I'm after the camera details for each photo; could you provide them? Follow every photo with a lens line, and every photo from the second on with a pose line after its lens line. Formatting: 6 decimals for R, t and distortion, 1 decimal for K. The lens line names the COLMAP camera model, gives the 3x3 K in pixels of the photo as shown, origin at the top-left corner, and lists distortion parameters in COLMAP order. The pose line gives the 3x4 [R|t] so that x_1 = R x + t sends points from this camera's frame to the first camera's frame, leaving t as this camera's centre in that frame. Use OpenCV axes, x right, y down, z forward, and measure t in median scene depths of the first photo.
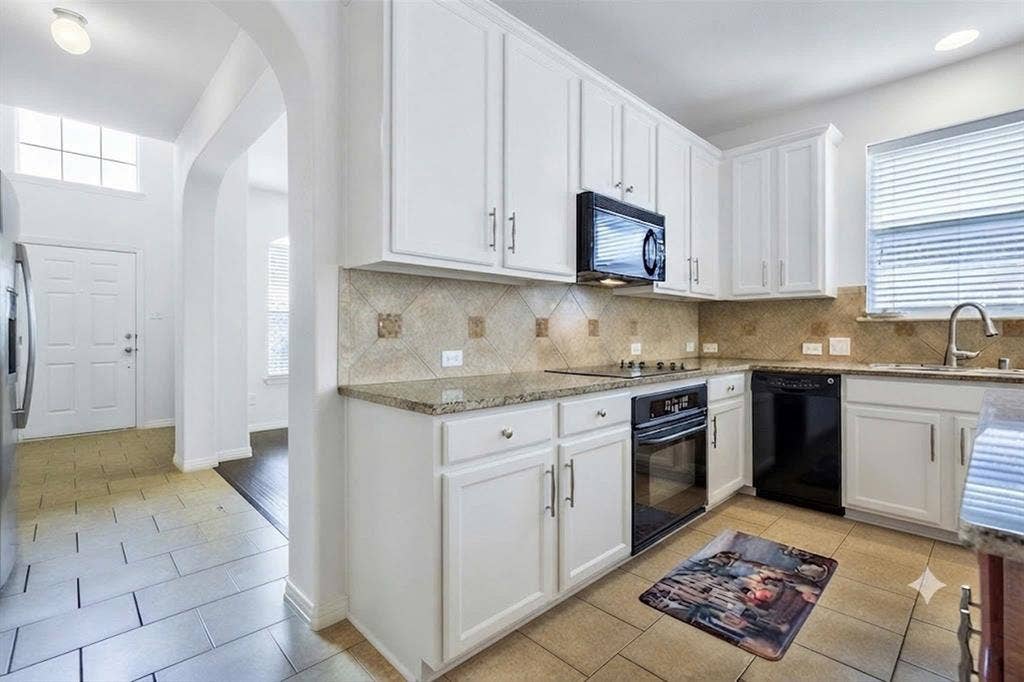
lens RADIAL K [[467.3, 0, 518.5], [0, 467.3, 326.8], [0, 0, 1]] dist [0.014746, 0.000284]
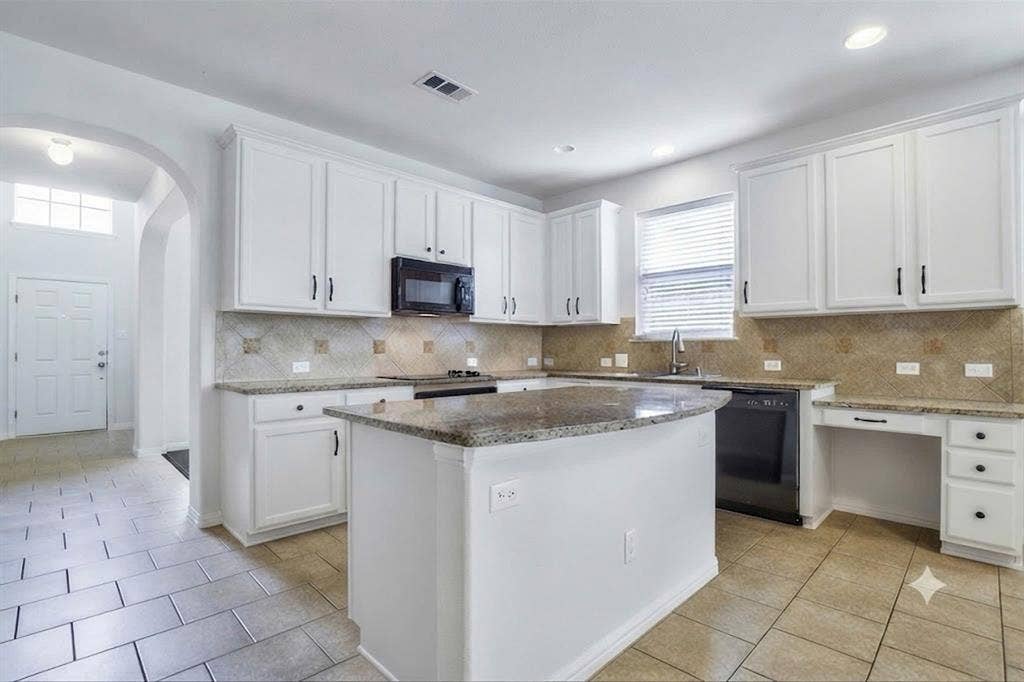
lens RADIAL K [[467.3, 0, 504.4], [0, 467.3, 347.8], [0, 0, 1]] dist [0.014746, 0.000284]
pose [[0.999963, -0.001549, -0.008513, 0.449109], [0.001624, 0.999959, 0.008861, -0.008793], [0.008499, -0.008874, 0.999925, -0.447624]]
